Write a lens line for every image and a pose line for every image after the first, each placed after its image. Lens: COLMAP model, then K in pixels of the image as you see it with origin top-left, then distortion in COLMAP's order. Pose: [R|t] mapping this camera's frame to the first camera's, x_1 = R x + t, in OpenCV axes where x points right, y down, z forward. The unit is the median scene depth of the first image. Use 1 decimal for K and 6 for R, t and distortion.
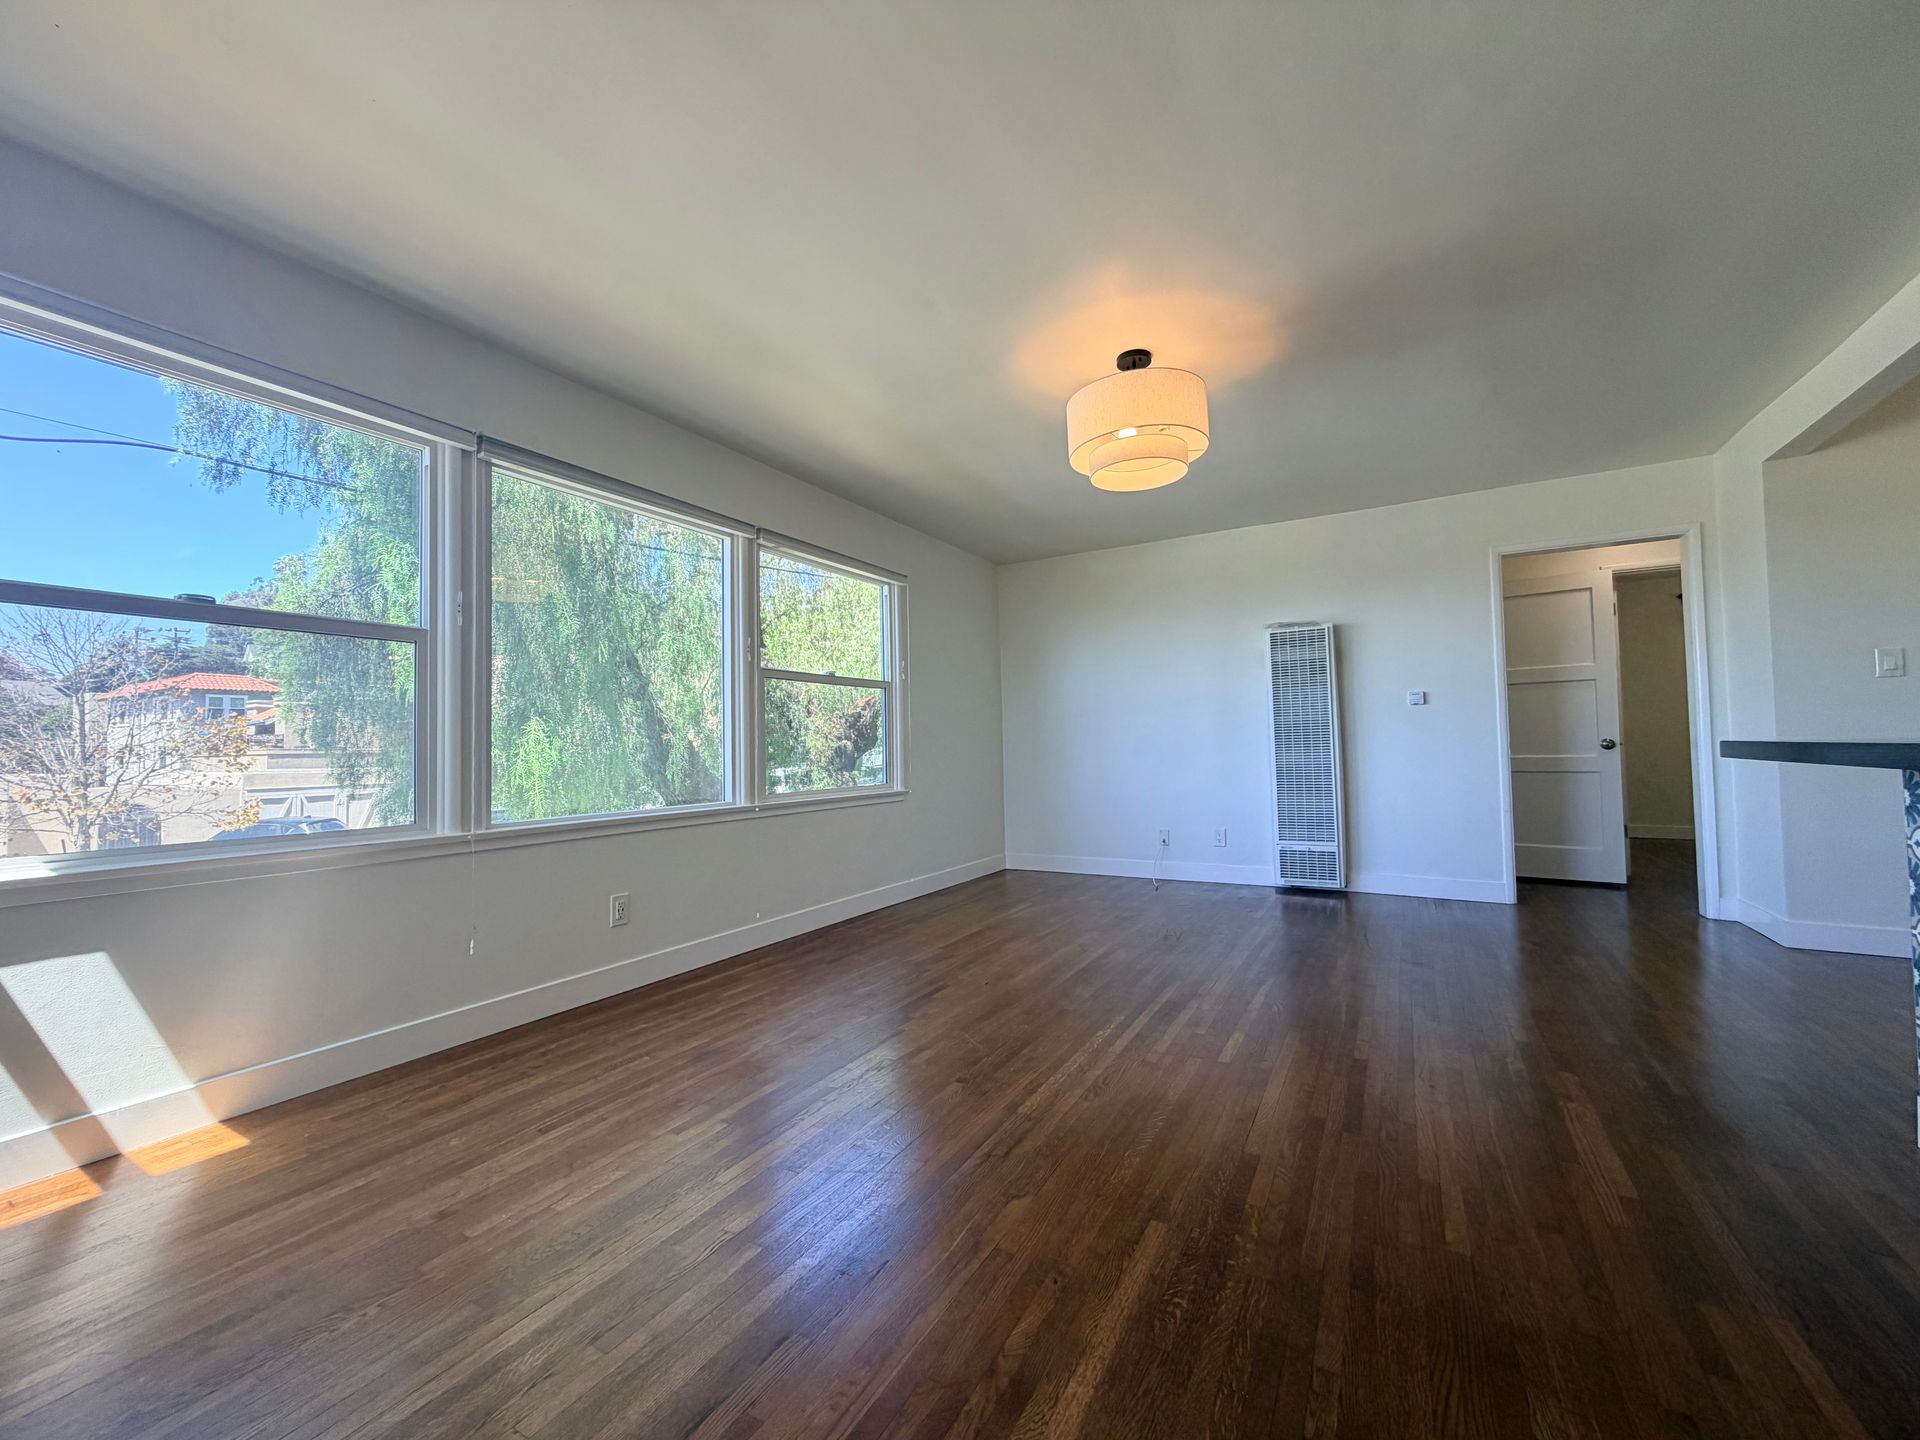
lens RADIAL K [[767.0, 0, 952.5], [0, 767.0, 718.8], [0, 0, 1]] dist [0.000550, 0.000330]
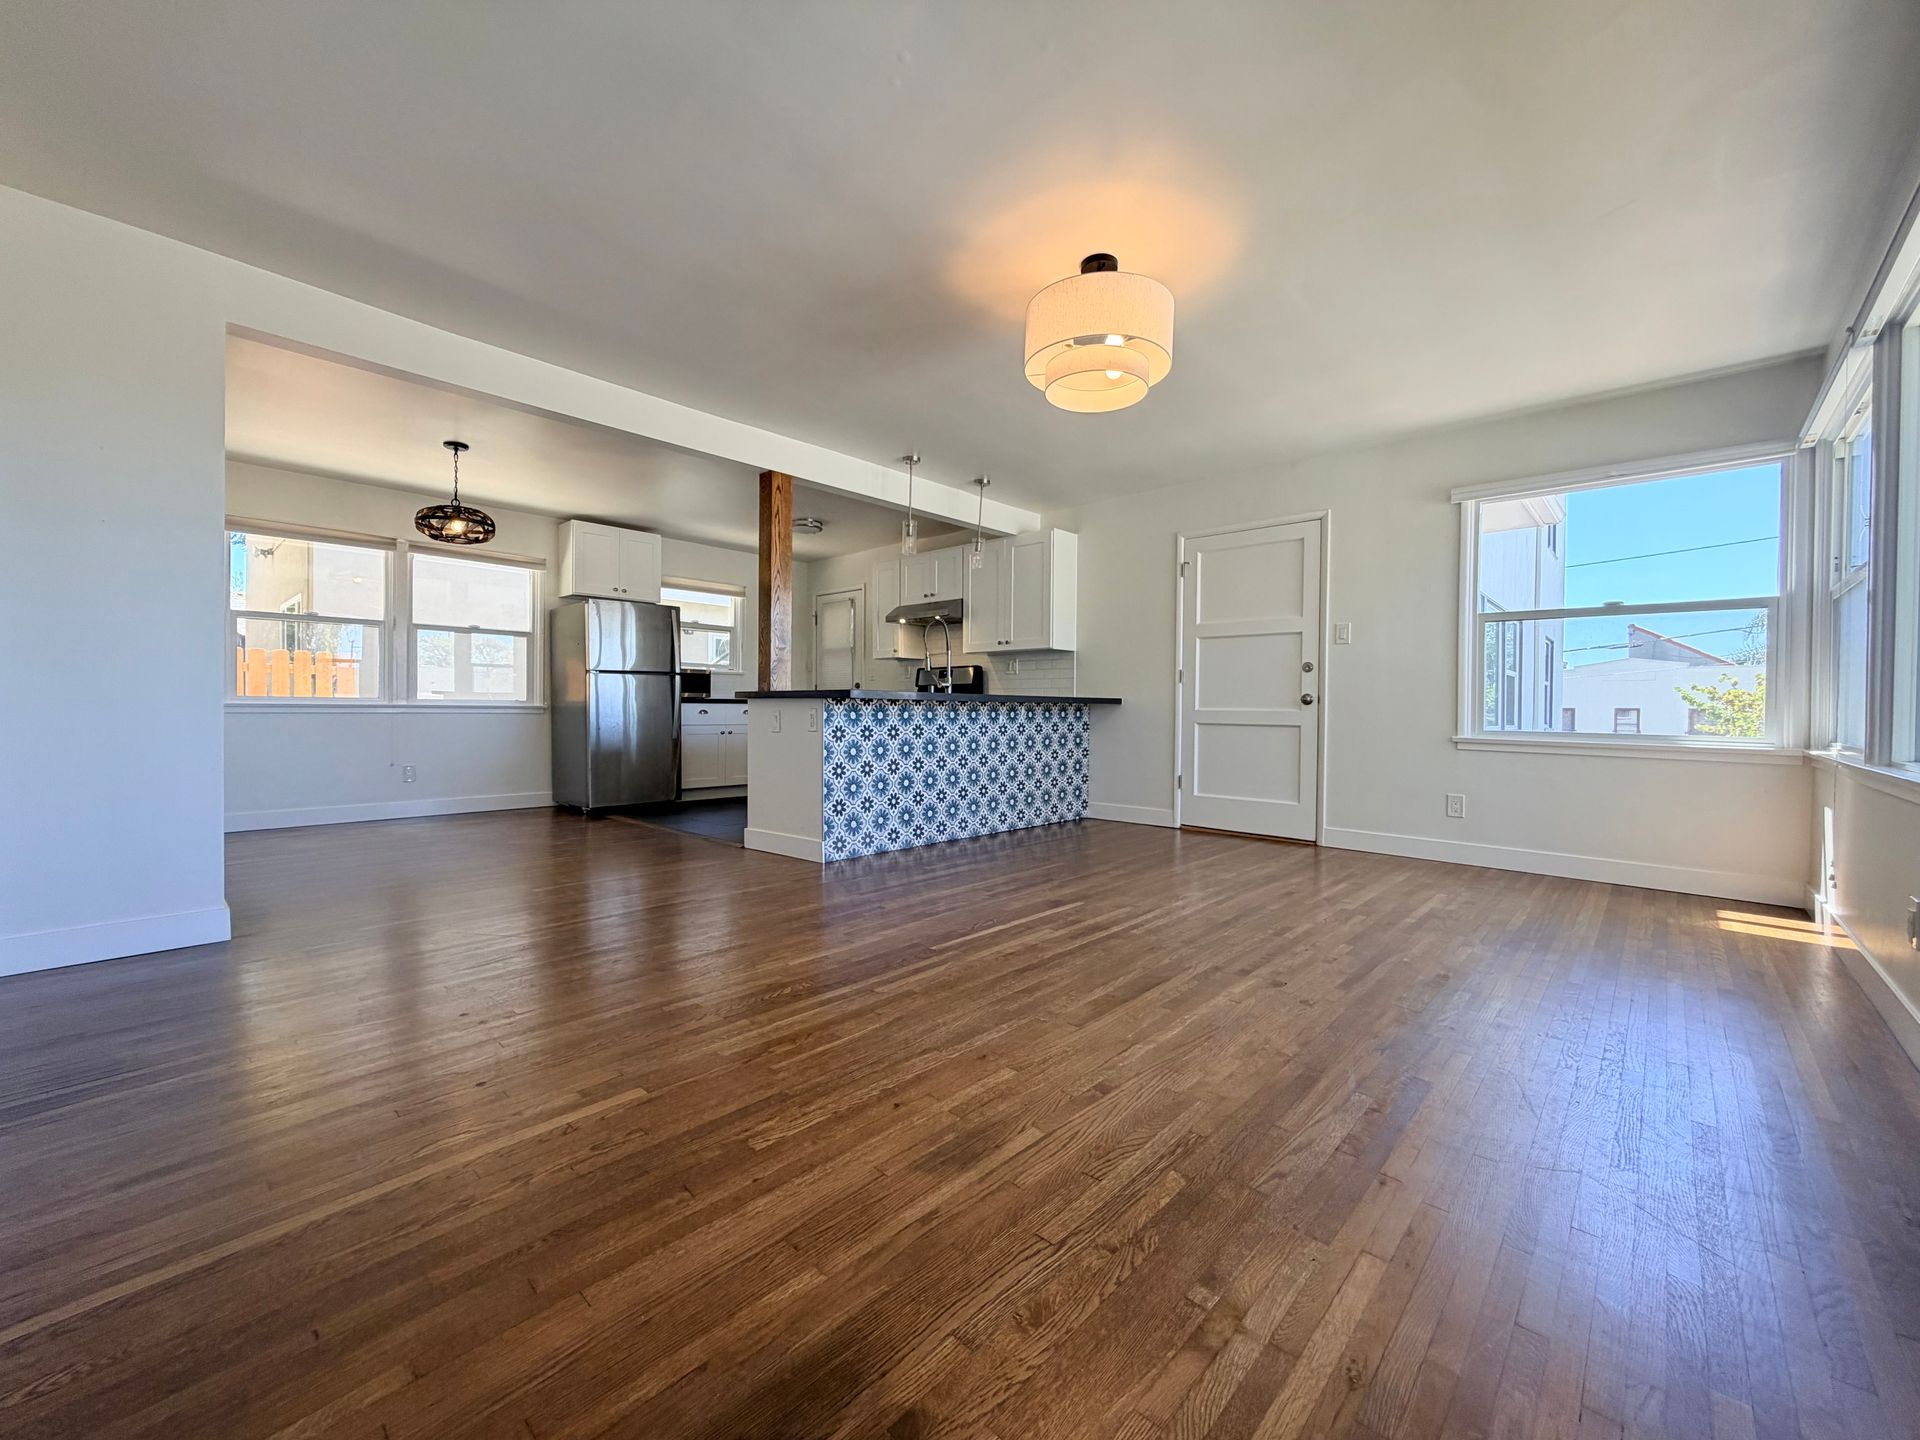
lens RADIAL K [[767.0, 0, 952.5], [0, 767.0, 718.8], [0, 0, 1]] dist [0.000550, 0.000330]
pose [[-0.975880, 0.005112, 0.218246, 0.164531], [-0.000658, 0.999652, -0.026358, 0.082038], [-0.218305, -0.025866, -0.975538, 1.495597]]
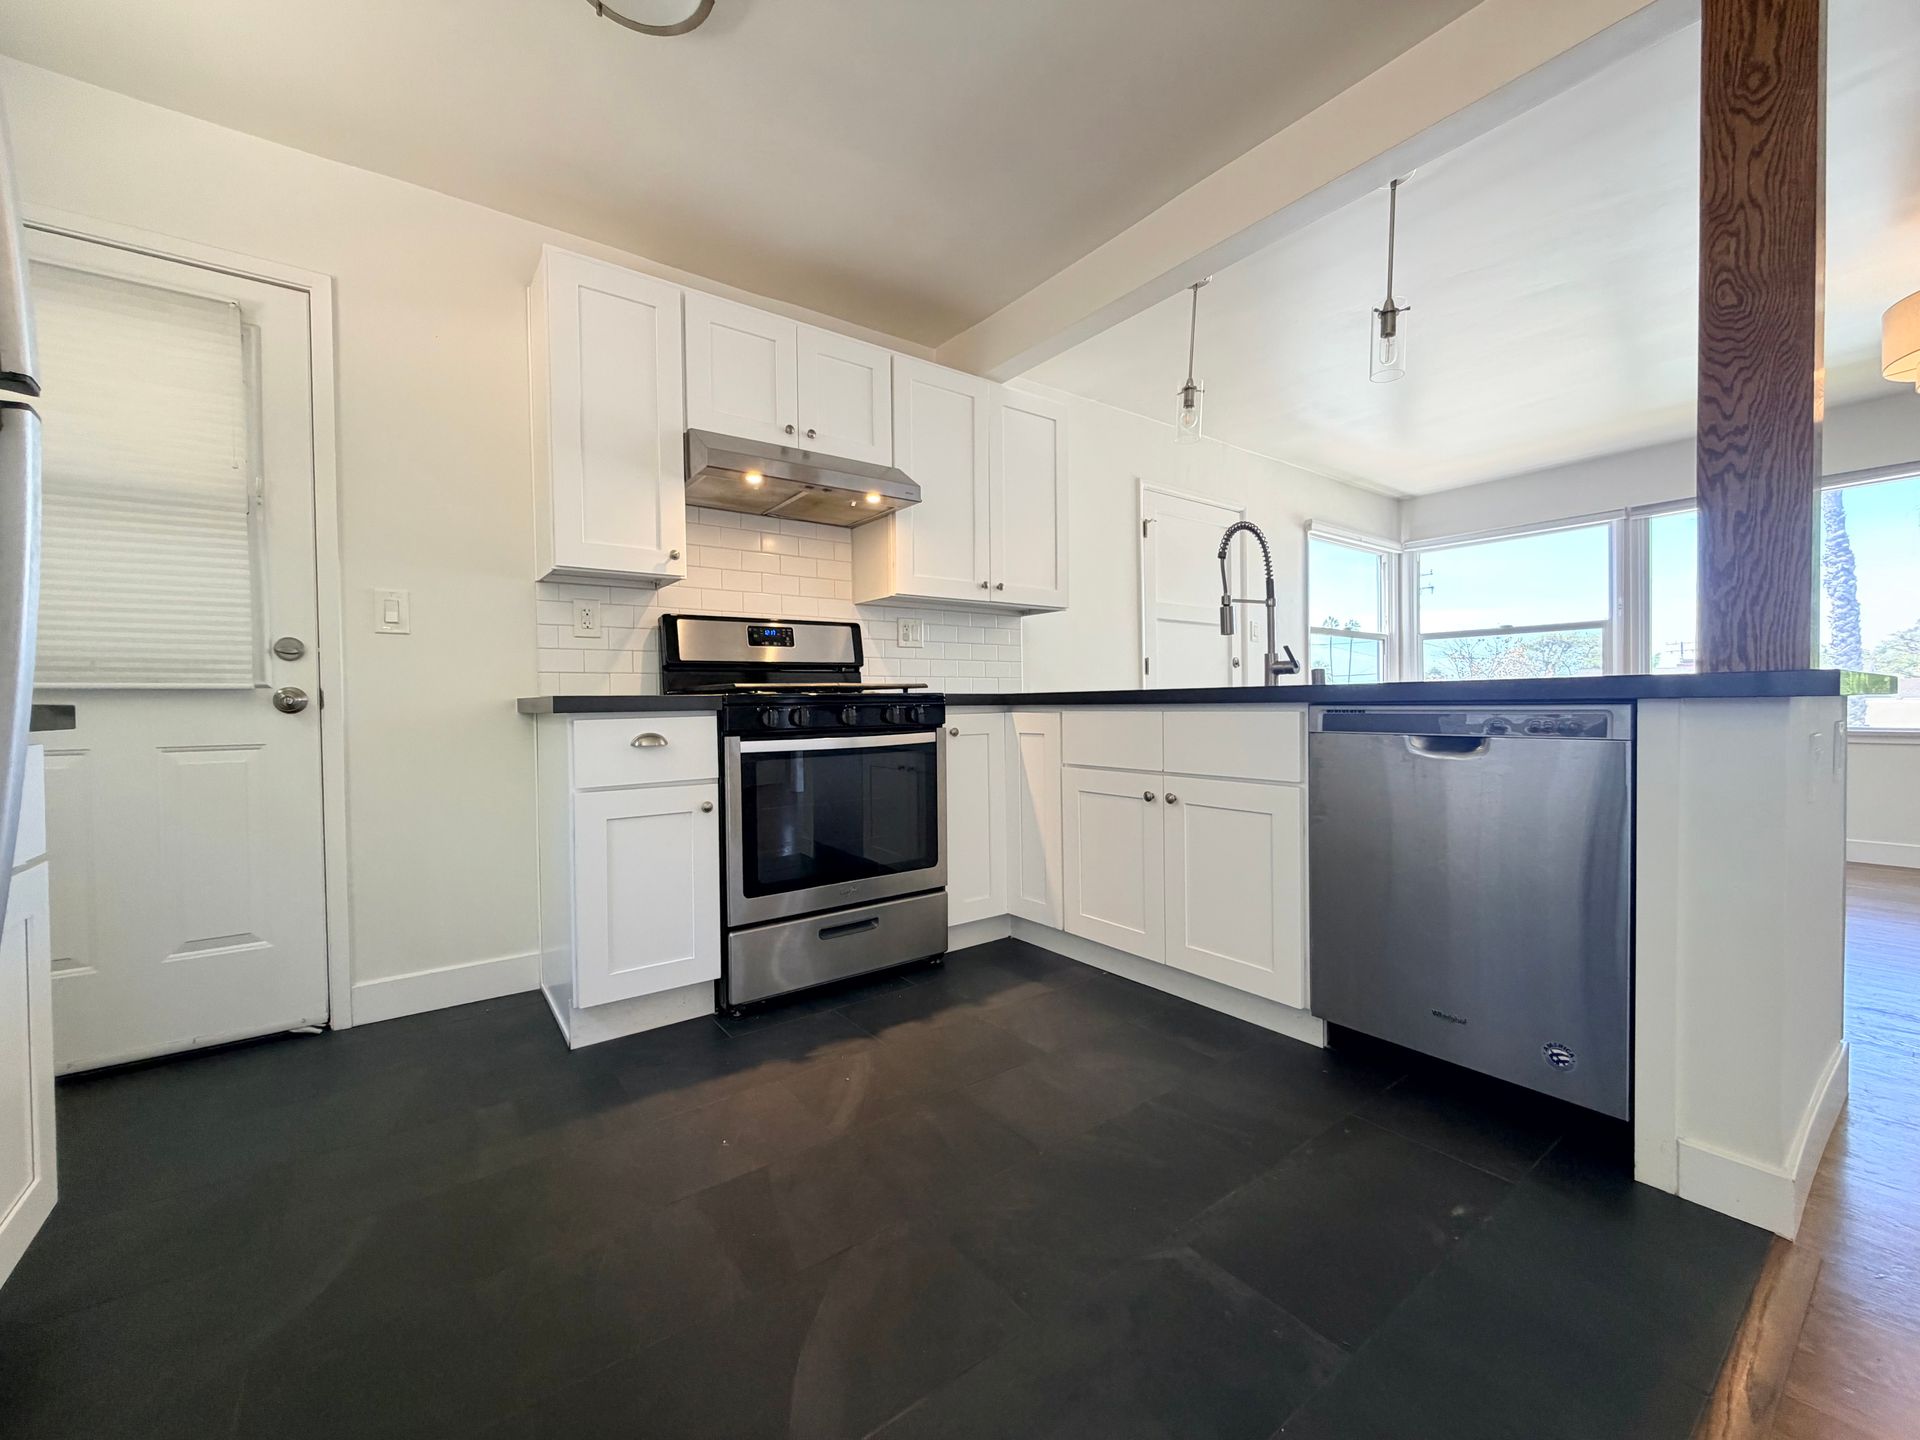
lens RADIAL K [[767.0, 0, 952.5], [0, 767.0, 718.8], [0, 0, 1]] dist [0.000550, 0.000330]
pose [[-0.394020, 0.040429, -0.918212, 1.203925], [0.053649, 0.998340, 0.020935, 0.000471], [0.917535, -0.041012, -0.395535, 0.162609]]
